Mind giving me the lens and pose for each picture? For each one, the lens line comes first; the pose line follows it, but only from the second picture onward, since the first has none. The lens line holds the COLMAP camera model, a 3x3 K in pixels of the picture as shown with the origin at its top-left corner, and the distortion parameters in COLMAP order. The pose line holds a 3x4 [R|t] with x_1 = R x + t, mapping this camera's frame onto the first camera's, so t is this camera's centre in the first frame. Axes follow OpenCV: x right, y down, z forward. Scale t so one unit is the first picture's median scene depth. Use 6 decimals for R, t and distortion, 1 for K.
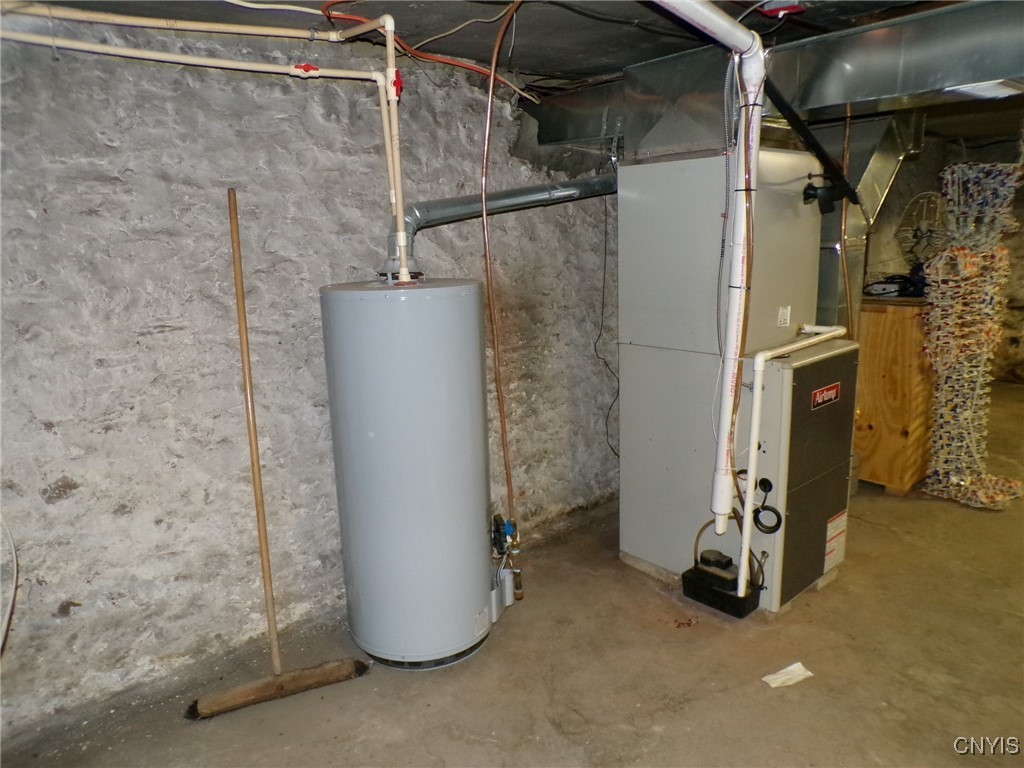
lens RADIAL K [[692.2, 0, 510.8], [0, 692.2, 383.6], [0, 0, 1]] dist [-0.027666, 0.004744]
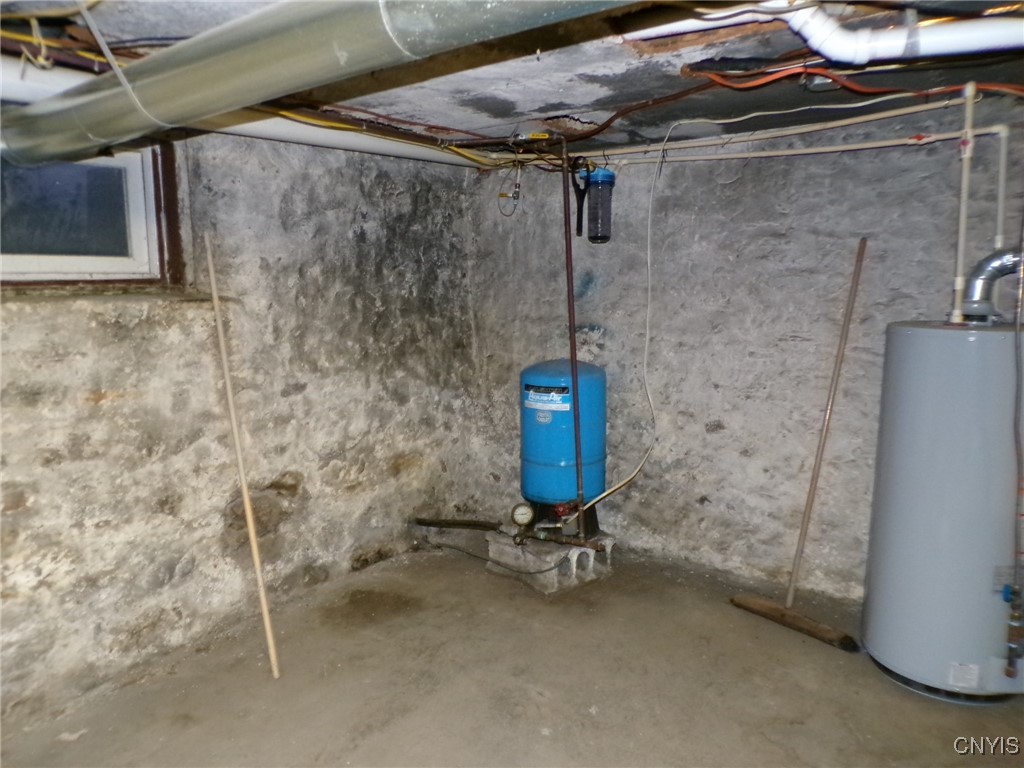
lens RADIAL K [[692.2, 0, 511.0], [0, 692.2, 381.9], [0, 0, 1]] dist [-0.027666, 0.004744]
pose [[0.249550, 0.173967, -0.952607, 0.727312], [-0.207794, 0.970435, 0.122788, -0.046158], [0.945805, 0.167304, 0.278322, 0.070817]]
